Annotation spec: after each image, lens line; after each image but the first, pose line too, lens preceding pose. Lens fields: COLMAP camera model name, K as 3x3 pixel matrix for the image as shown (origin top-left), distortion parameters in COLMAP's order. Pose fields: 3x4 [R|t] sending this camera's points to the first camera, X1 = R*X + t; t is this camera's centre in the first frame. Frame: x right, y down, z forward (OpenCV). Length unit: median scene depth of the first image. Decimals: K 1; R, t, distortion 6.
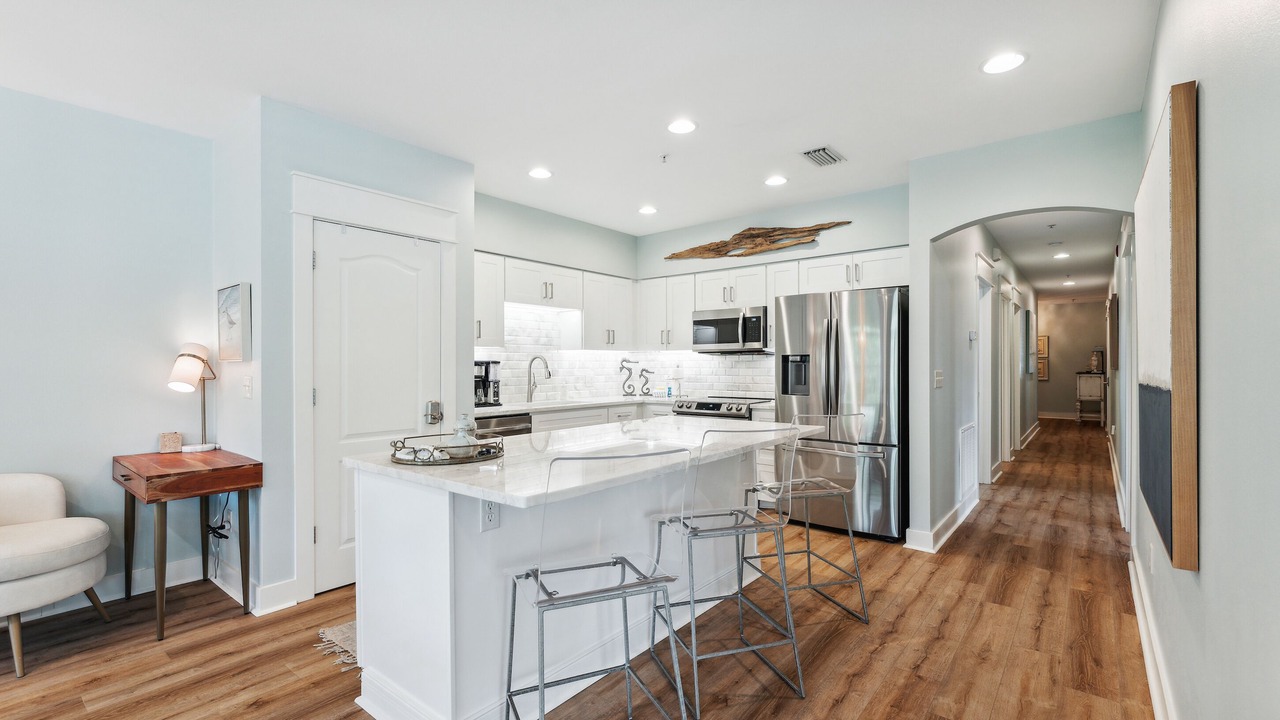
lens RADIAL K [[544.4, 0, 644.0], [0, 544.4, 360.2], [0, 0, 1]] dist [-0.000240, -0.000145]
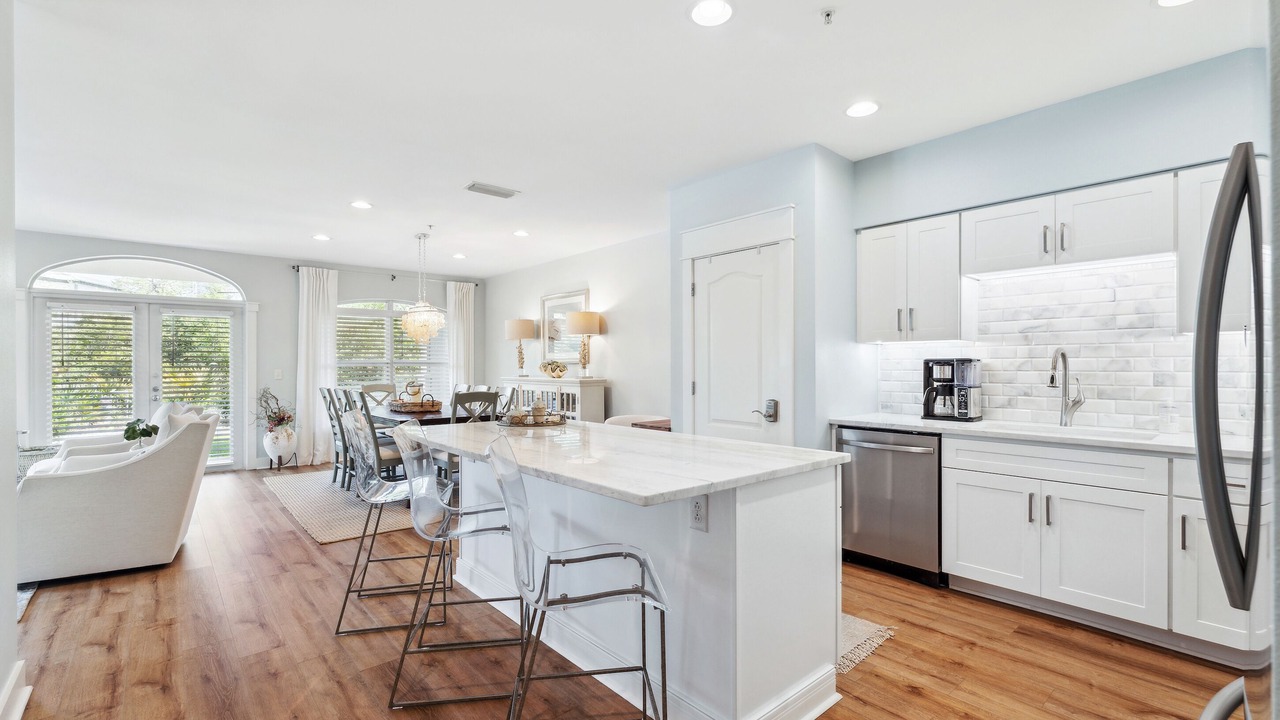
lens RADIAL K [[544.4, 0, 642.3], [0, 544.4, 367.1], [0, 0, 1]] dist [-0.000240, -0.000145]
pose [[-0.156509, 0.003476, -0.987670, 0.513959], [0.006789, 0.999974, 0.002444, 0.008013], [0.987653, -0.006323, -0.156528, 0.701684]]
